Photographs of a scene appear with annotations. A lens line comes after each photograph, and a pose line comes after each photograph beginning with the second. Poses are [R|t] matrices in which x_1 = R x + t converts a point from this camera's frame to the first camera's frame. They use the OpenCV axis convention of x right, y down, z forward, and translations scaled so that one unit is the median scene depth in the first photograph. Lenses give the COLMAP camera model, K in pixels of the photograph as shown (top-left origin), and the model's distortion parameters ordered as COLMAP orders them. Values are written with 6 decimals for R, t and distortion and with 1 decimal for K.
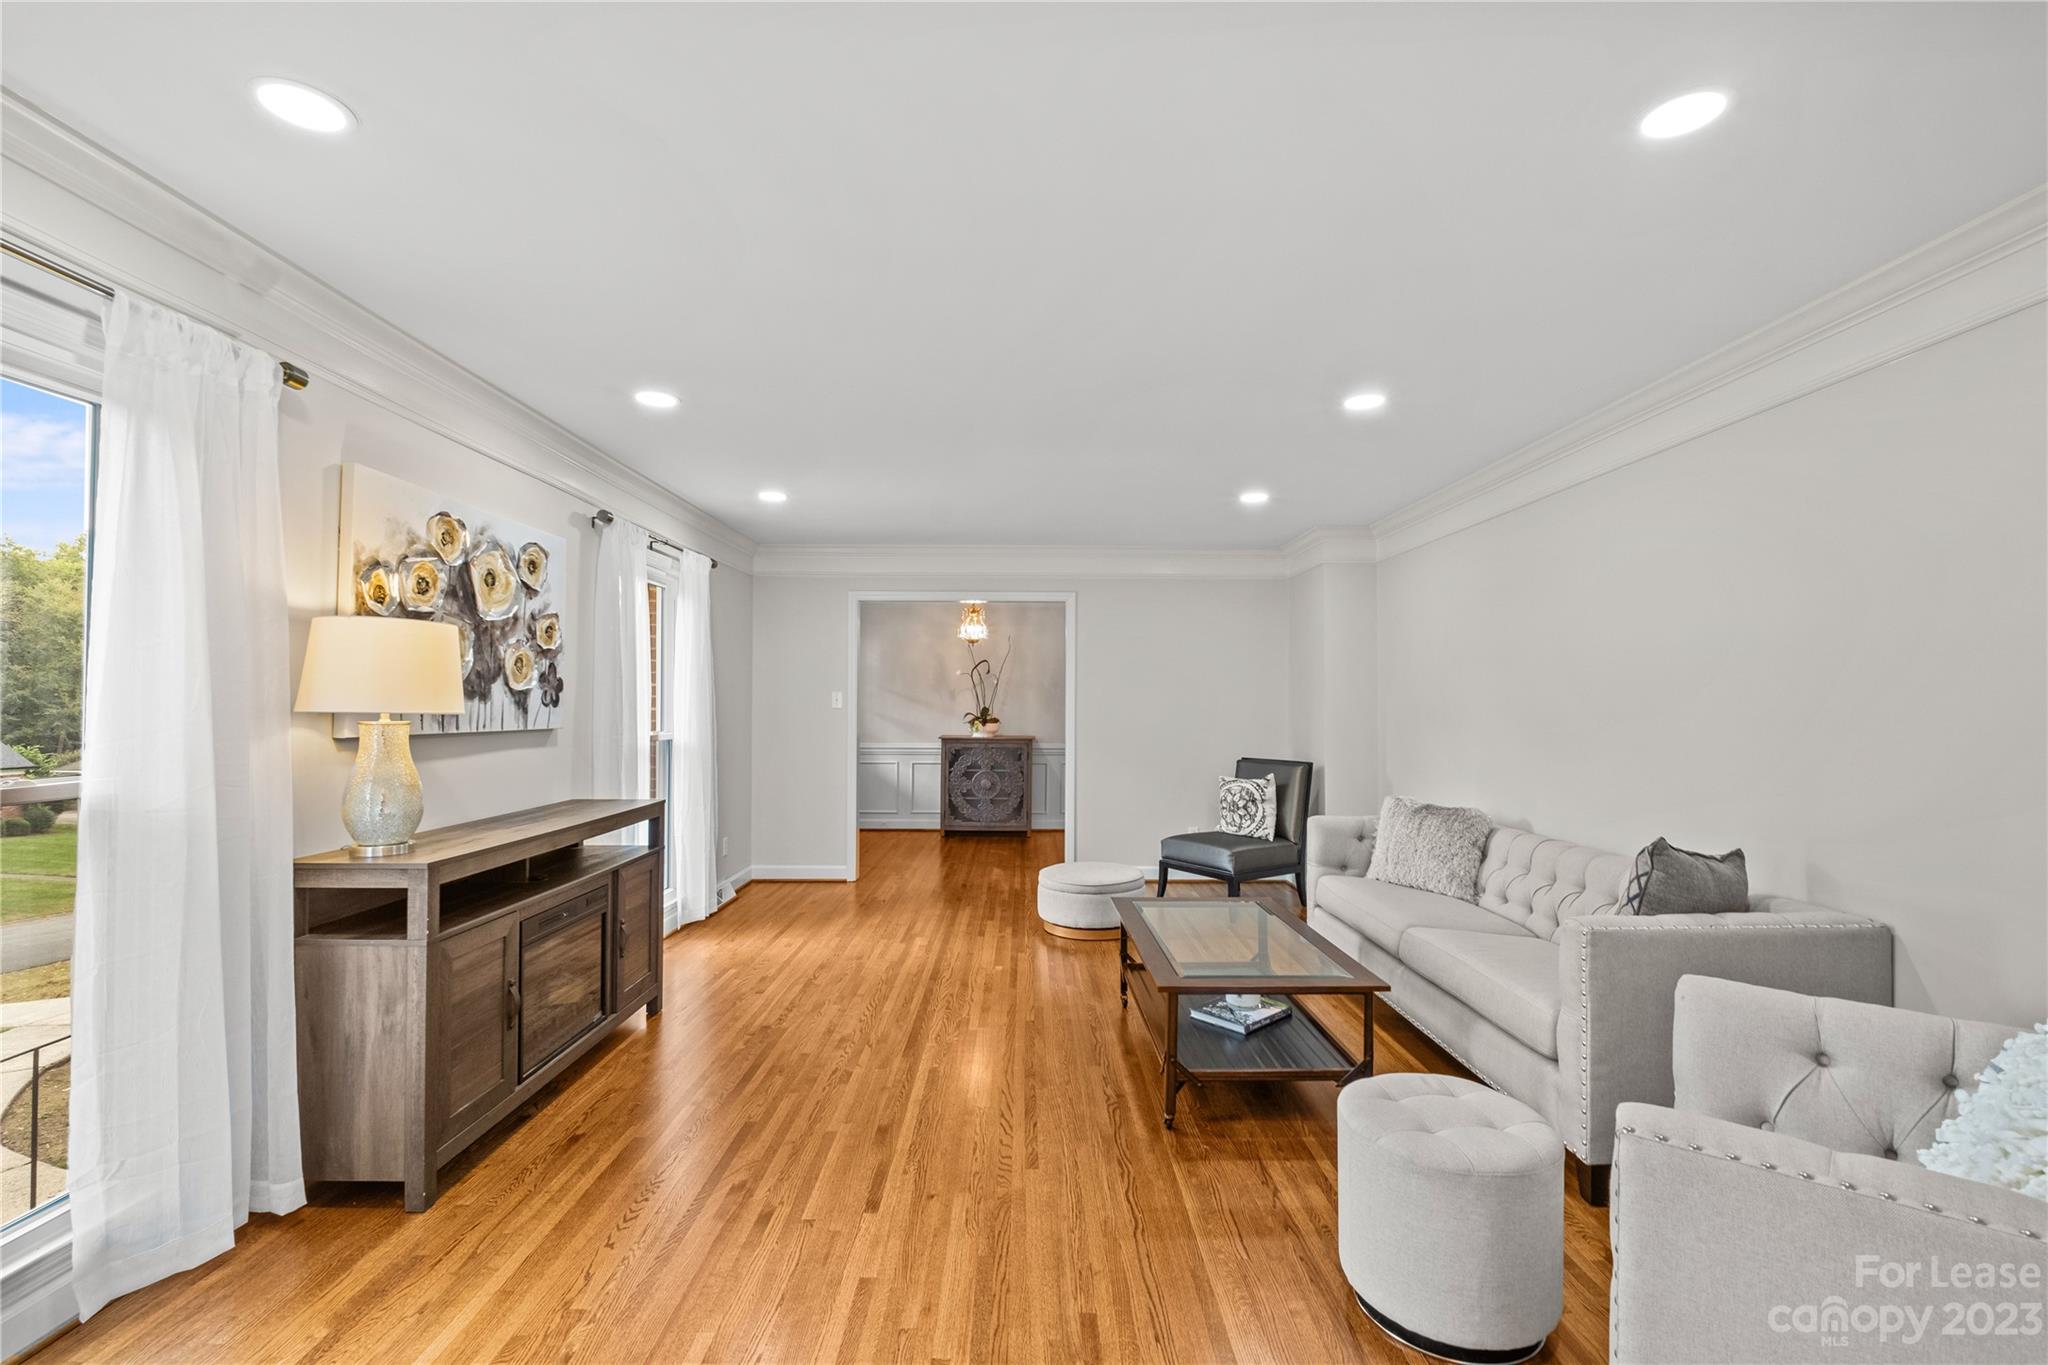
lens RADIAL K [[886.6, 0, 1028.3], [0, 886.6, 691.9], [0, 0, 1]] dist [0.002065, -0.003475]
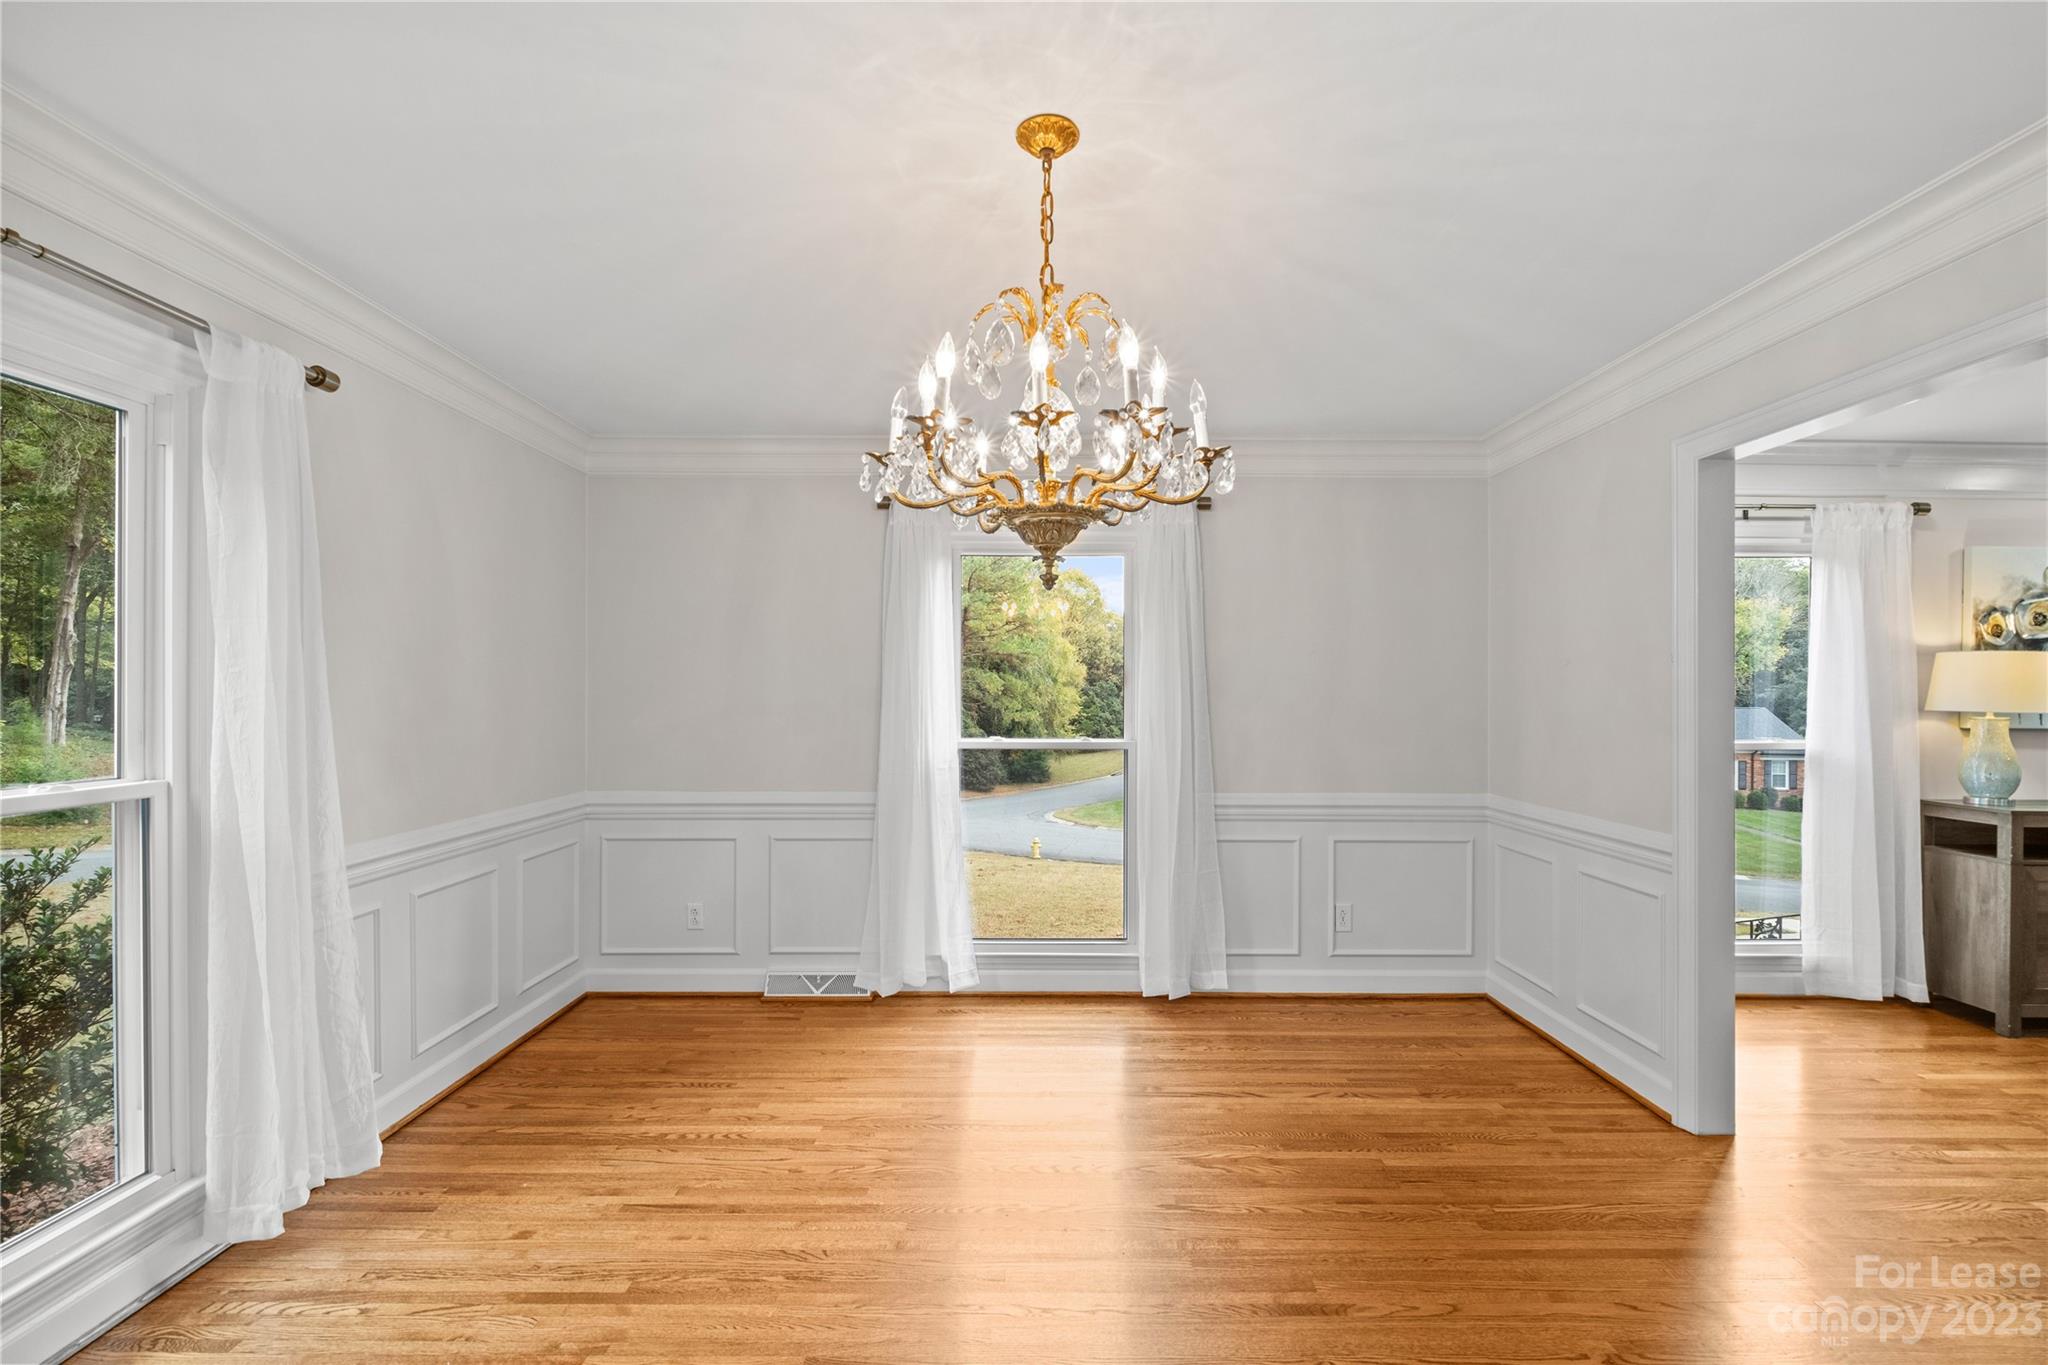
lens RADIAL K [[886.6, 0, 1024.3], [0, 886.6, 698.9], [0, 0, 1]] dist [0.002065, -0.003475]
pose [[-0.007826, -0.003047, -0.999965, 0.748052], [0.007955, 0.999964, -0.003110, -0.006665], [0.999938, -0.007979, -0.007802, -0.596821]]
